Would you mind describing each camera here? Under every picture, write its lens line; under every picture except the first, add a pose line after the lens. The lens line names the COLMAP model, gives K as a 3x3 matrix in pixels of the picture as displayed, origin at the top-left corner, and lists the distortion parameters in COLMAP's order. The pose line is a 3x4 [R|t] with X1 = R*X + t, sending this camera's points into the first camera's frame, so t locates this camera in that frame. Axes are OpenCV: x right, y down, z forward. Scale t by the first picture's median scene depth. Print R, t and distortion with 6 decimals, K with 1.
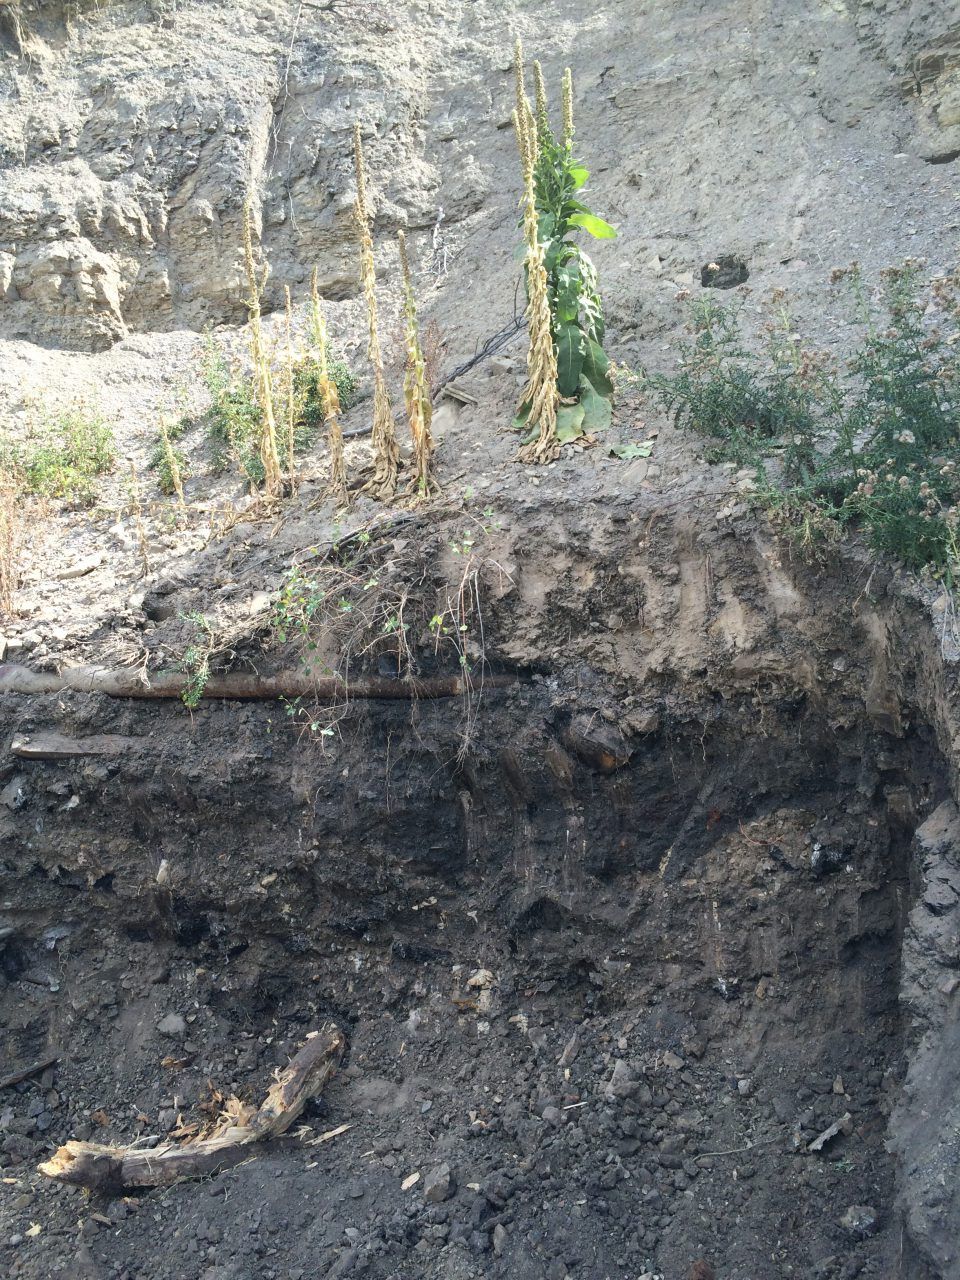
lens RADIAL K [[1081.9, 0, 477.1], [0, 1081.9, 637.8], [0, 0, 1]] dist [0.055717, -0.053137]
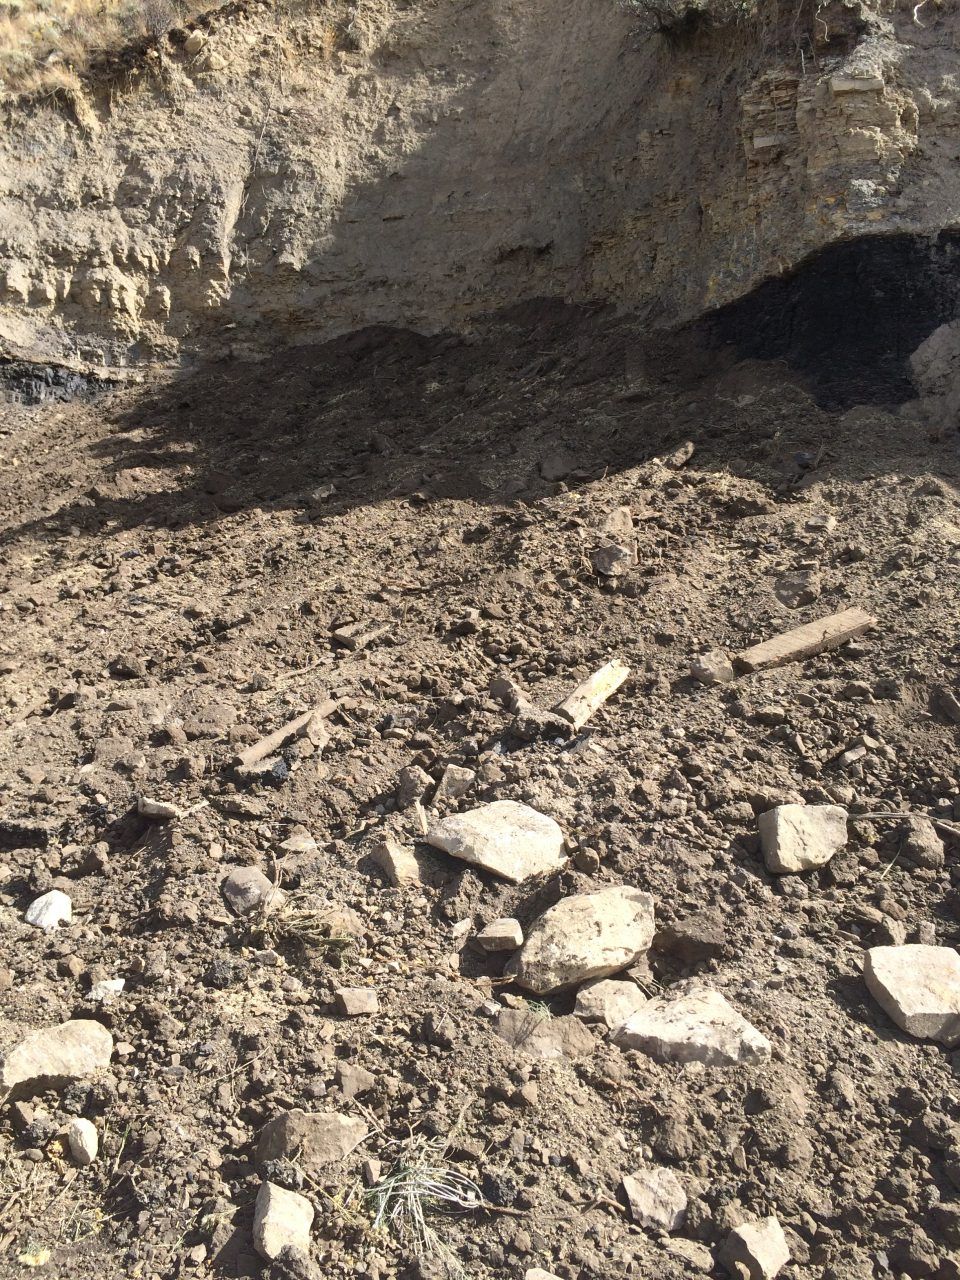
lens RADIAL K [[1081.9, 0, 483.8], [0, 1081.9, 640.5], [0, 0, 1]] dist [0.055717, -0.053137]
pose [[0.995346, 0.089847, 0.034838, 0.160722], [-0.092003, 0.993554, 0.066219, 0.020410], [-0.028664, -0.069116, 0.997197, -0.611374]]
